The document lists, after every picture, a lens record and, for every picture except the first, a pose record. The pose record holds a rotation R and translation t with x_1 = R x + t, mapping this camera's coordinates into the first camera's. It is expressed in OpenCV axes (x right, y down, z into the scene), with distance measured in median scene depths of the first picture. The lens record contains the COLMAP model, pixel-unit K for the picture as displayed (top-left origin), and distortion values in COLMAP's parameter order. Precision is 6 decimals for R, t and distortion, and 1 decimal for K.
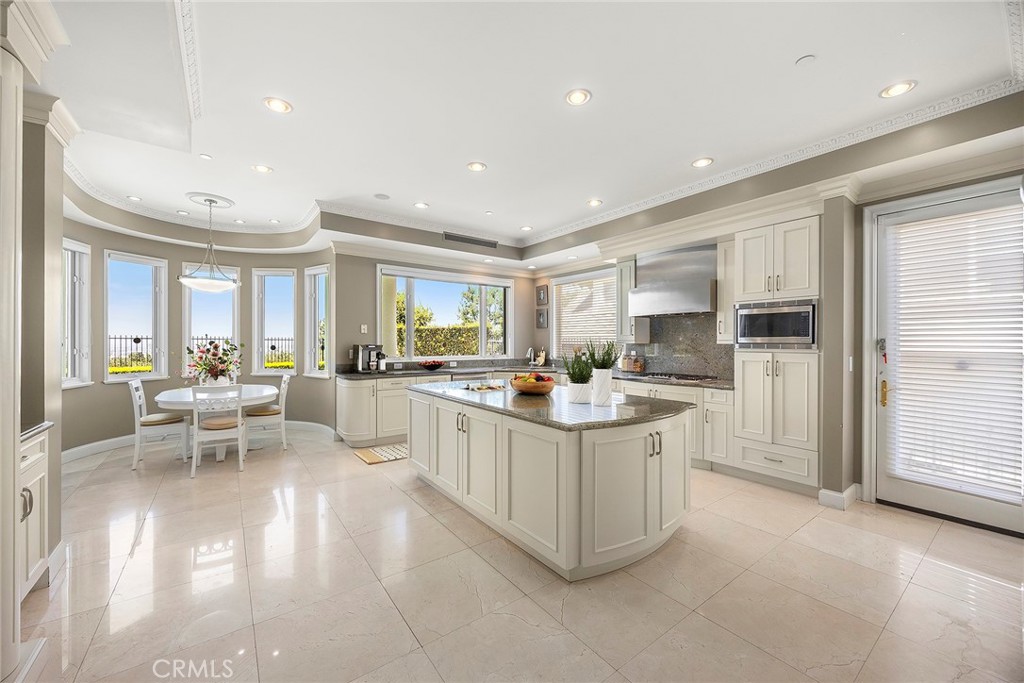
lens RADIAL K [[396.4, 0, 513.3], [0, 396.4, 340.0], [0, 0, 1]] dist [-0.002321, -0.000036]
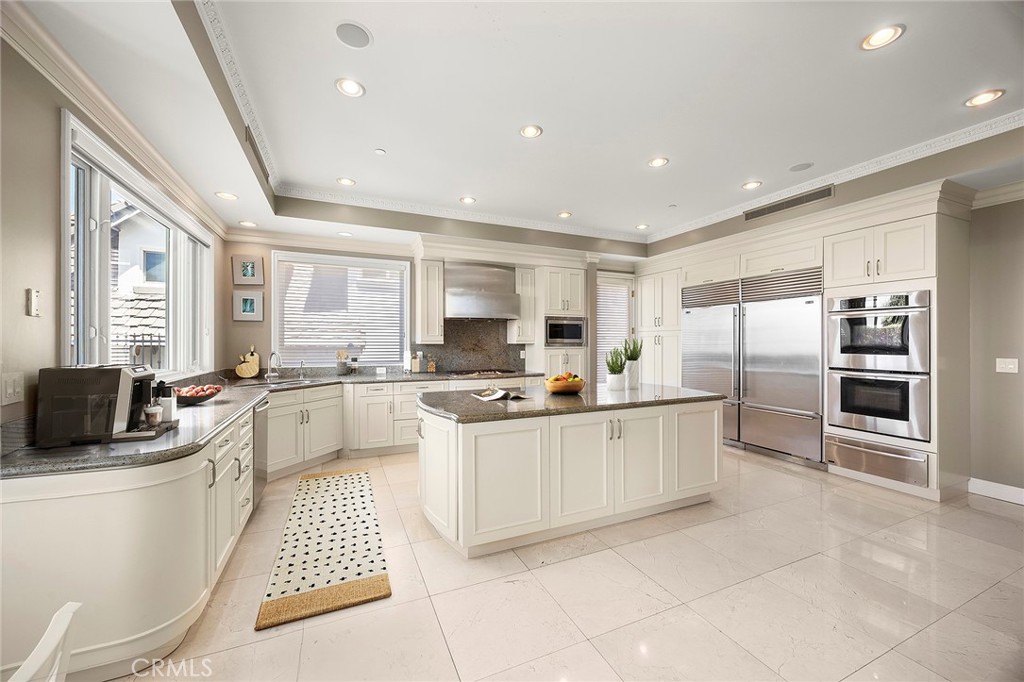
lens RADIAL K [[396.4, 0, 488.9], [0, 396.4, 345.2], [0, 0, 1]] dist [-0.002321, -0.000036]
pose [[0.223346, -0.001720, 0.974738, -0.903264], [-0.000363, 0.999998, 0.001848, 0.014083], [-0.974739, -0.000767, 0.223345, 0.895537]]
